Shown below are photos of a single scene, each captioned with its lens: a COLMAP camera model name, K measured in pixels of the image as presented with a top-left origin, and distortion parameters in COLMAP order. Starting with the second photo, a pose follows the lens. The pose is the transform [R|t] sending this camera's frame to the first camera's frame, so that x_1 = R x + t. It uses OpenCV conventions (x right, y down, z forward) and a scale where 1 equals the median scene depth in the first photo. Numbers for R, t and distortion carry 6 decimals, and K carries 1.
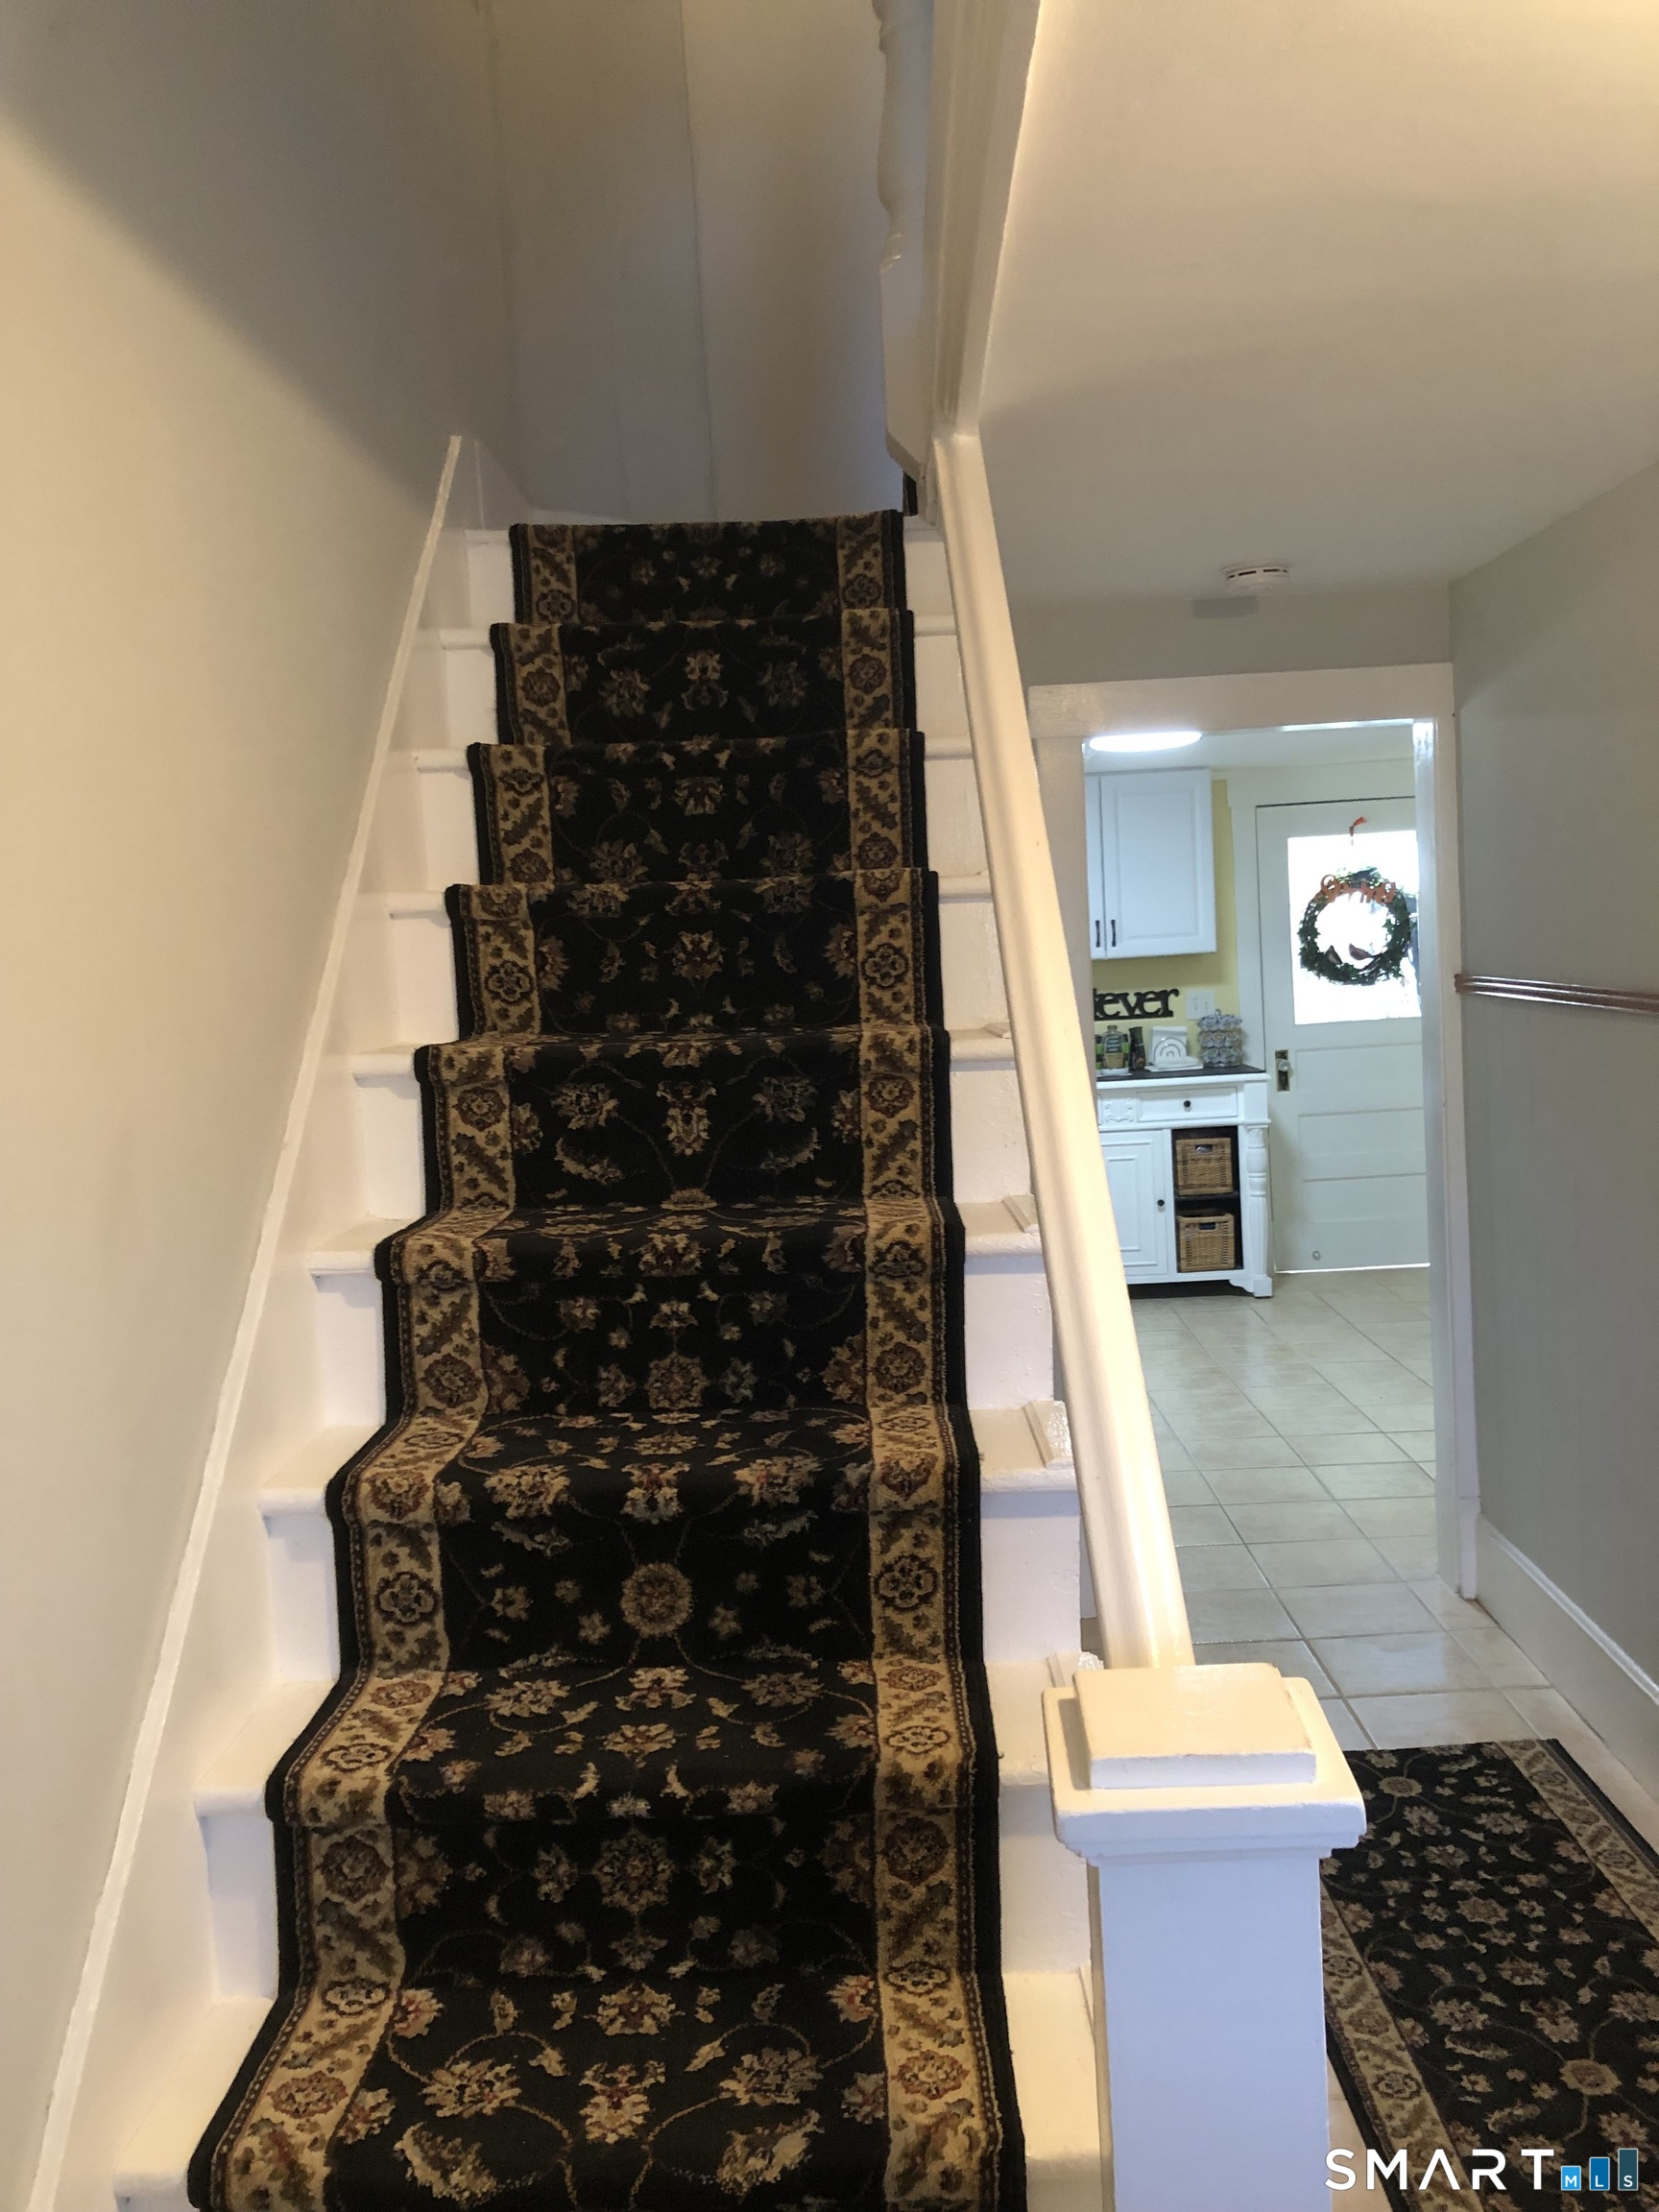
lens RADIAL K [[1845.2, 0, 834.4], [0, 1845.2, 1085.8], [0, 0, 1]] dist [0.065476, -0.065163]
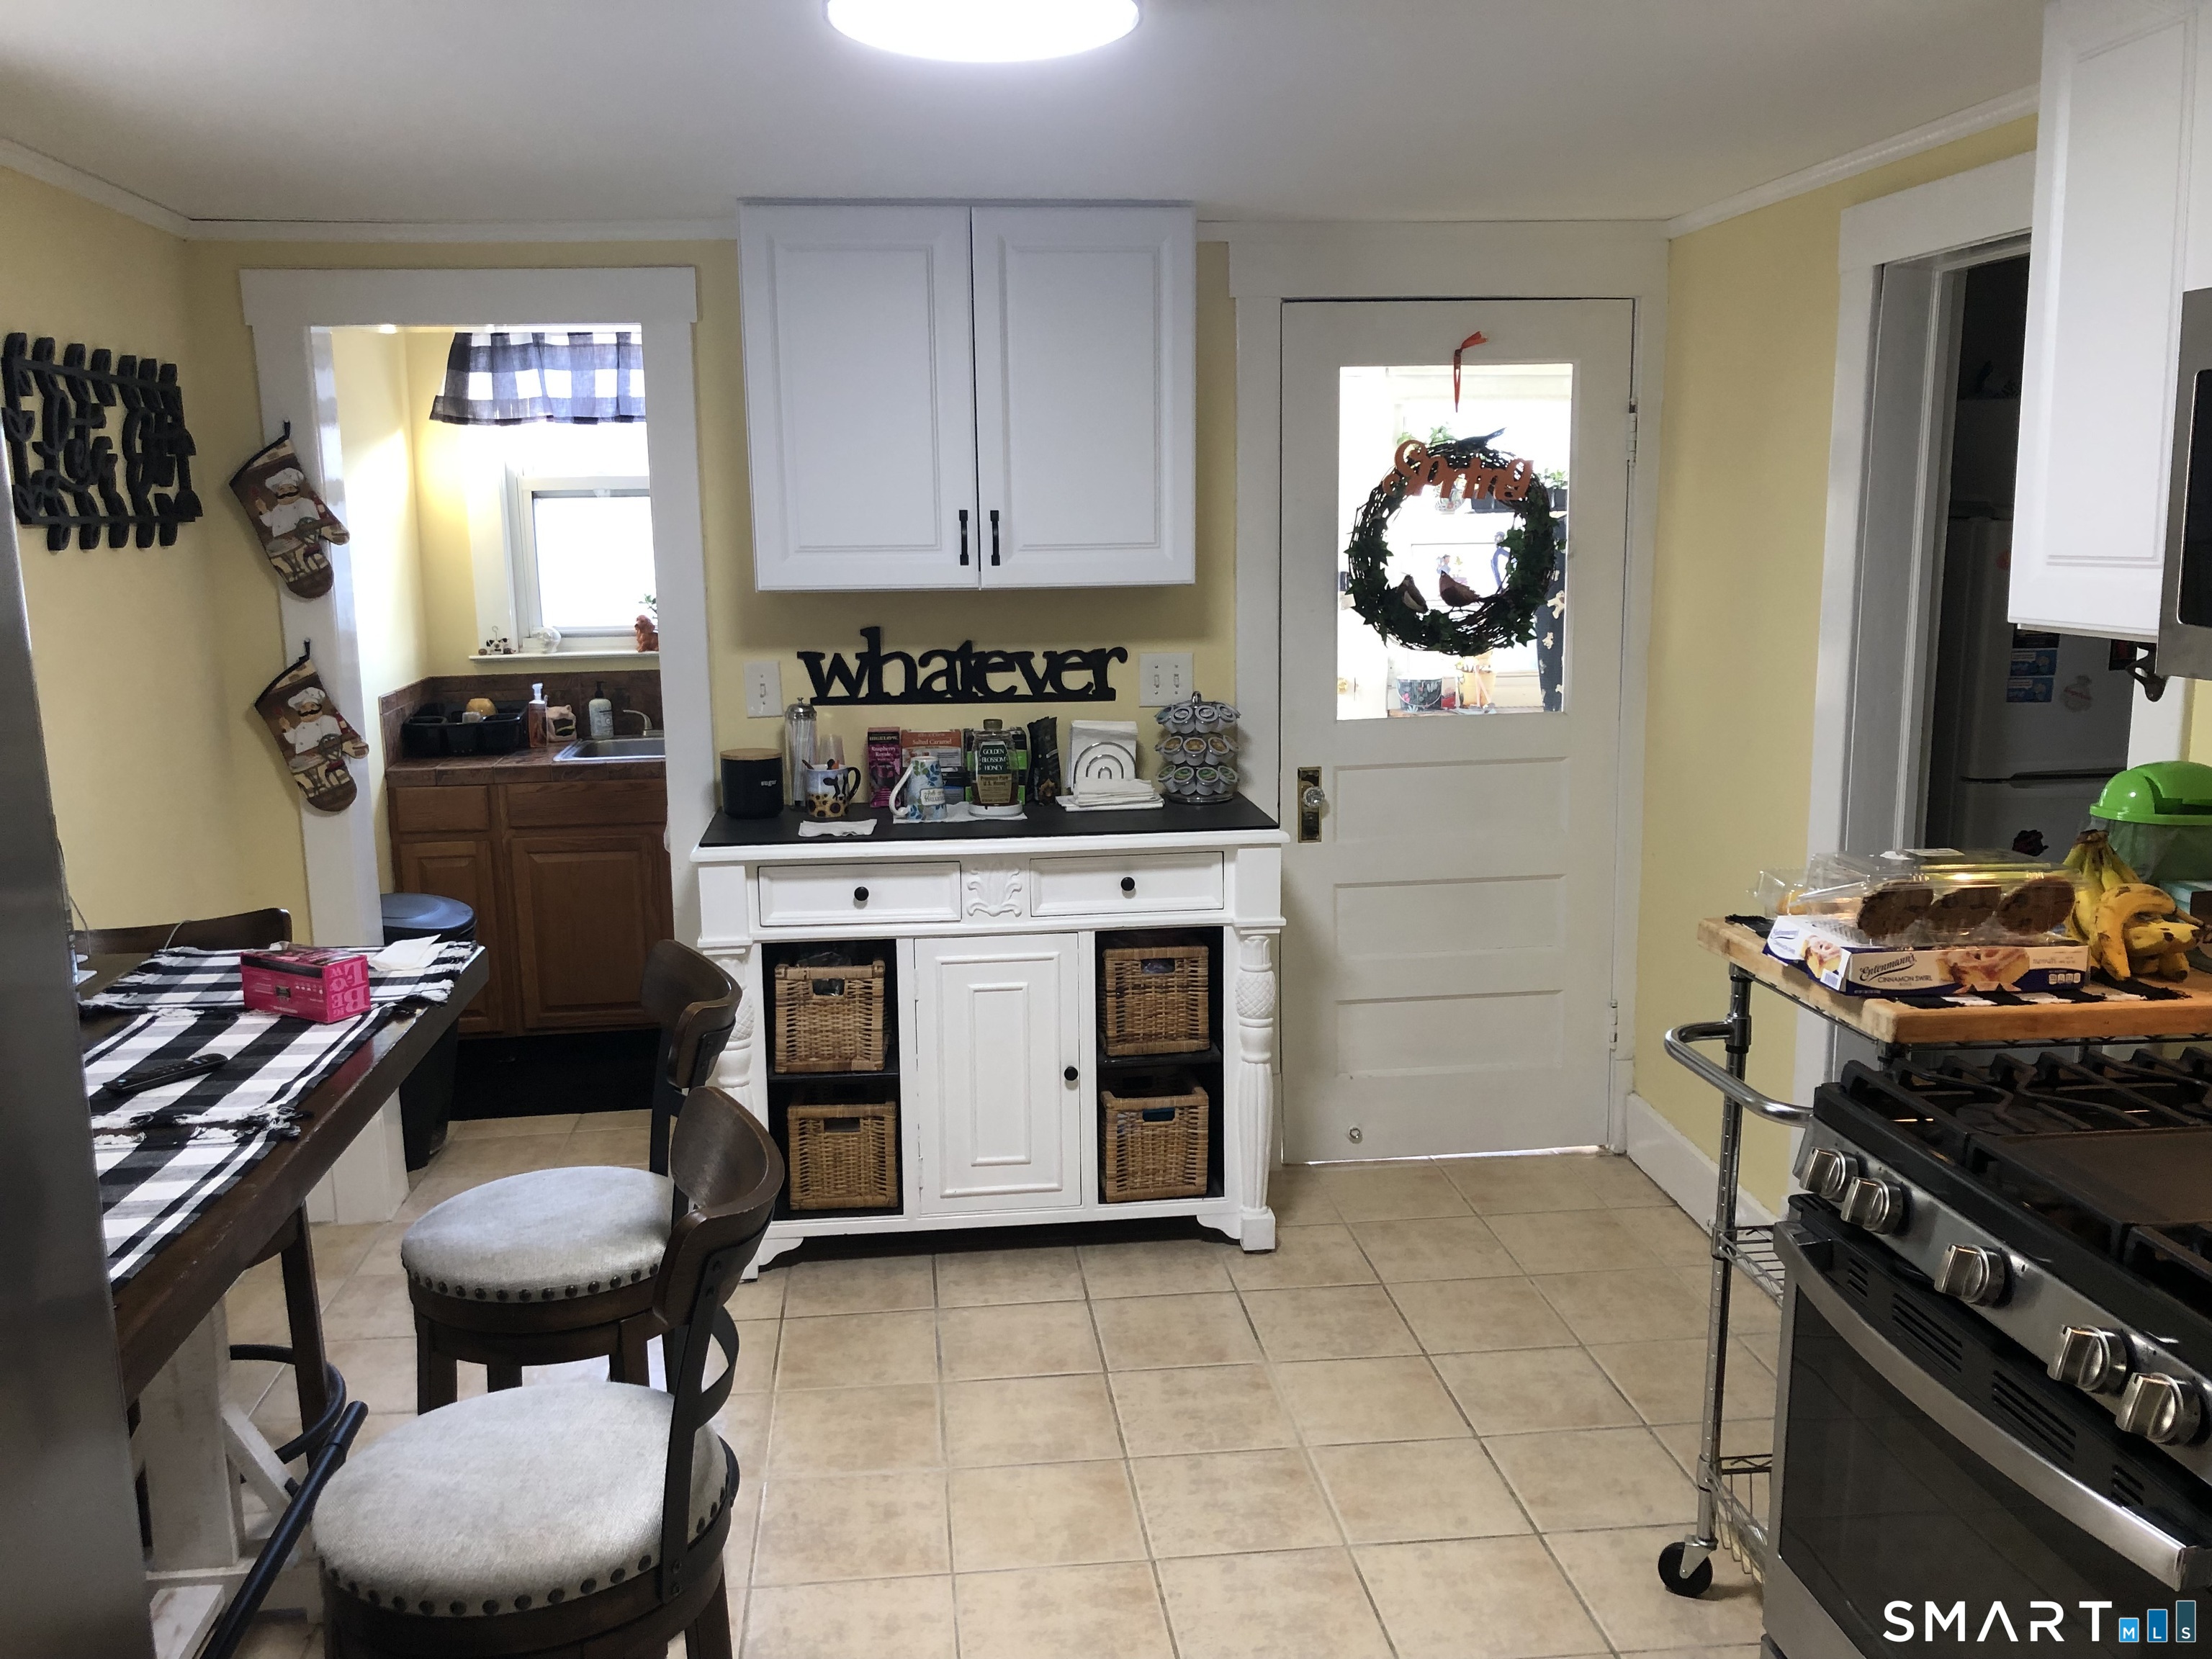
lens RADIAL K [[1845.2, 0, 1089.3], [0, 1845.2, 840.5], [0, 0, 1]] dist [0.065476, -0.065163]
pose [[0.991354, 0.019377, 0.129774, 0.111010], [-0.031610, 0.995176, 0.092876, -0.047628], [-0.127349, -0.096175, 0.987184, 0.486814]]
